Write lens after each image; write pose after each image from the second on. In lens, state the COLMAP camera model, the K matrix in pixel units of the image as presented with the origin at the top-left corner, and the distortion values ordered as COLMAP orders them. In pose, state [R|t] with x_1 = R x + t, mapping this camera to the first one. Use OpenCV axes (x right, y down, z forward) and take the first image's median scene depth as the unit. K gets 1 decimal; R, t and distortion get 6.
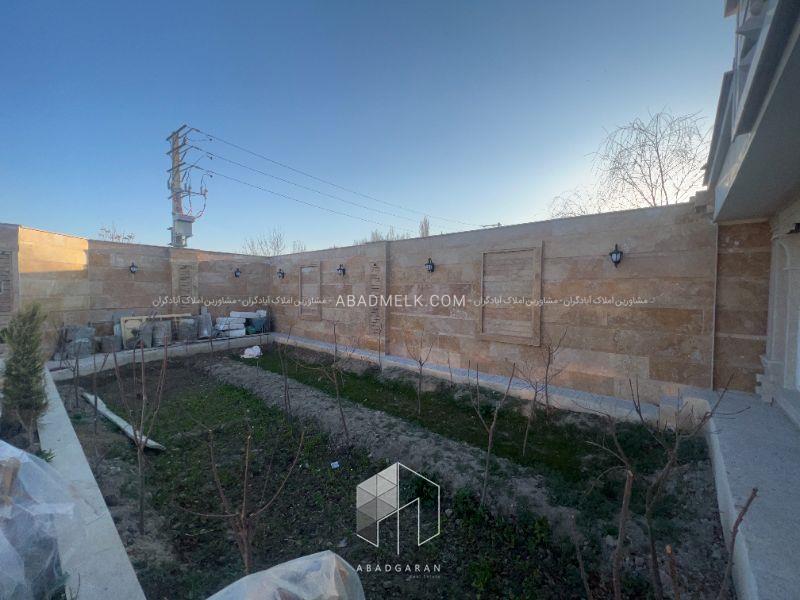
lens RADIAL K [[320.0, 0, 397.8], [0, 320.0, 297.6], [0, 0, 1]] dist [-0.001069, 0.000263]
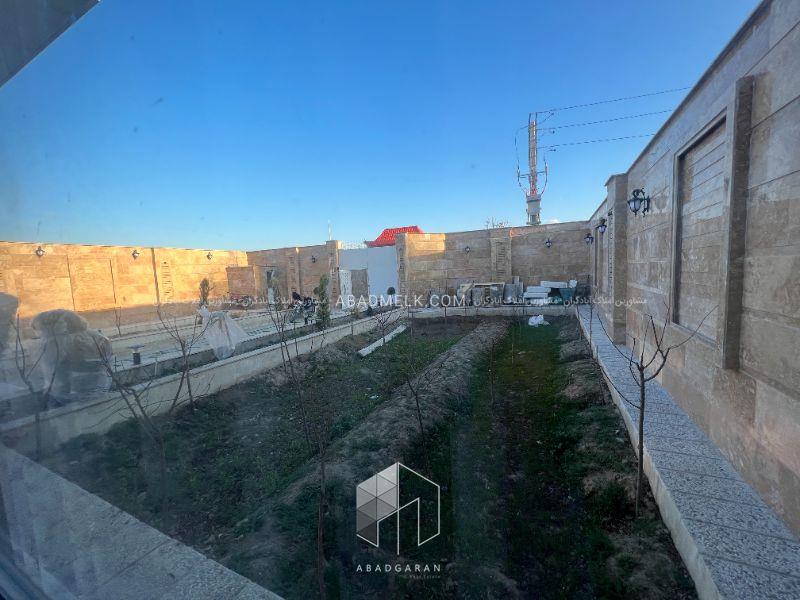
lens RADIAL K [[320.0, 0, 401.1], [0, 320.0, 300.4], [0, 0, 1]] dist [-0.001069, 0.000263]
pose [[0.263407, 0.065077, -0.962487, 0.447054], [0.025006, 0.996926, 0.074249, 0.020711], [0.964361, -0.043625, 0.260970, 0.339959]]
